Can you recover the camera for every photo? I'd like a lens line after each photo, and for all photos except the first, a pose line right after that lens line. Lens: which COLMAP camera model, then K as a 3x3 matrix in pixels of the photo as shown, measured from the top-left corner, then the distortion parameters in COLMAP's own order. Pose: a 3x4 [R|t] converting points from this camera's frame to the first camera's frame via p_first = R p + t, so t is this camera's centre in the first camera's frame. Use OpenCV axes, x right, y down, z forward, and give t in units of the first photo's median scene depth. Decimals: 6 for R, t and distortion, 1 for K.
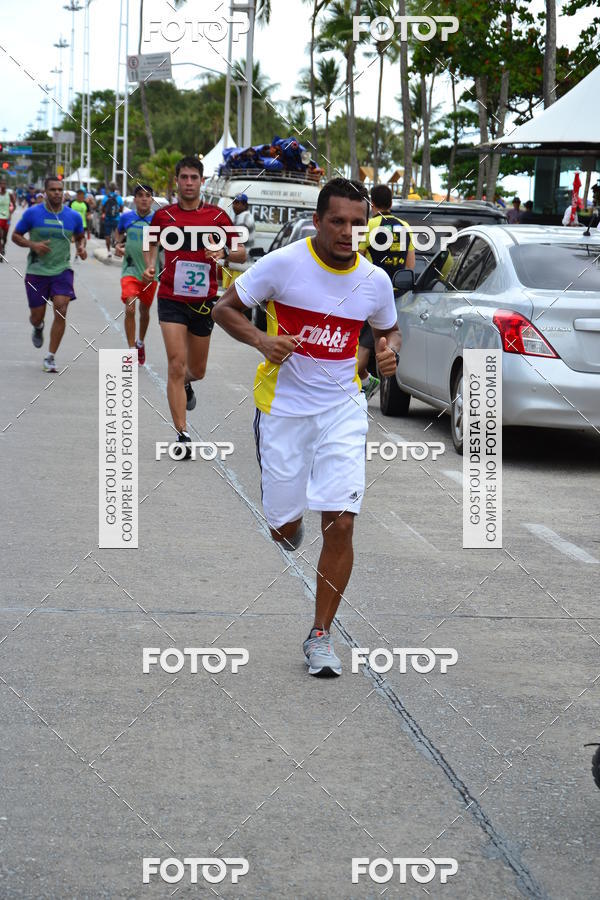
lens RADIAL K [[2368.3, 0, 298.5], [0, 2368.3, 494.8], [0, 0, 1]] dist [-0.024735, 1.251355]
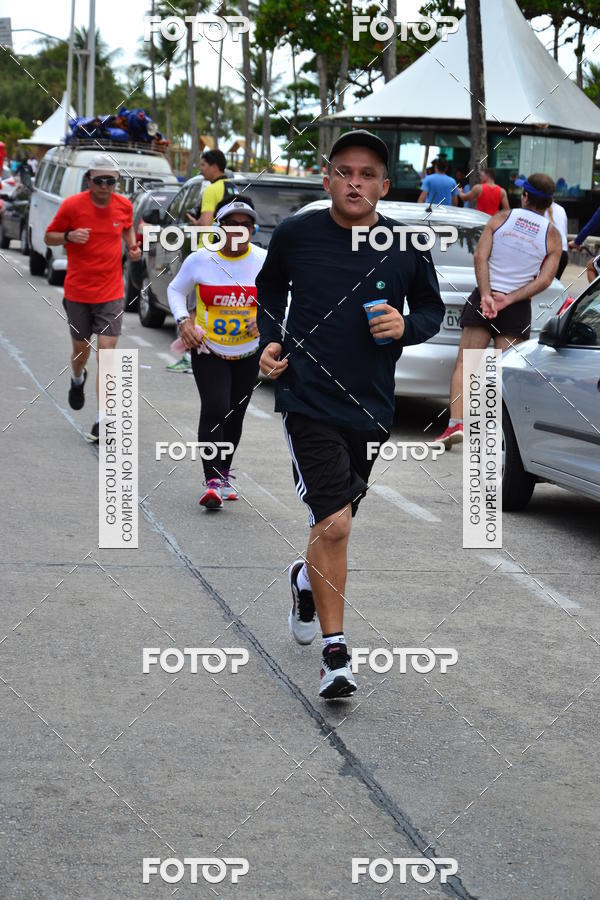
lens RADIAL K [[2096.0, 0, 322.5], [0, 2096.0, 450.6], [0, 0, 1]] dist [0.021947, -0.045736]
pose [[0.997732, 0.005982, 0.067038, 0.018721], [-0.006074, 0.999981, 0.001168, -0.006835], [-0.067030, -0.001573, 0.997750, 0.110729]]
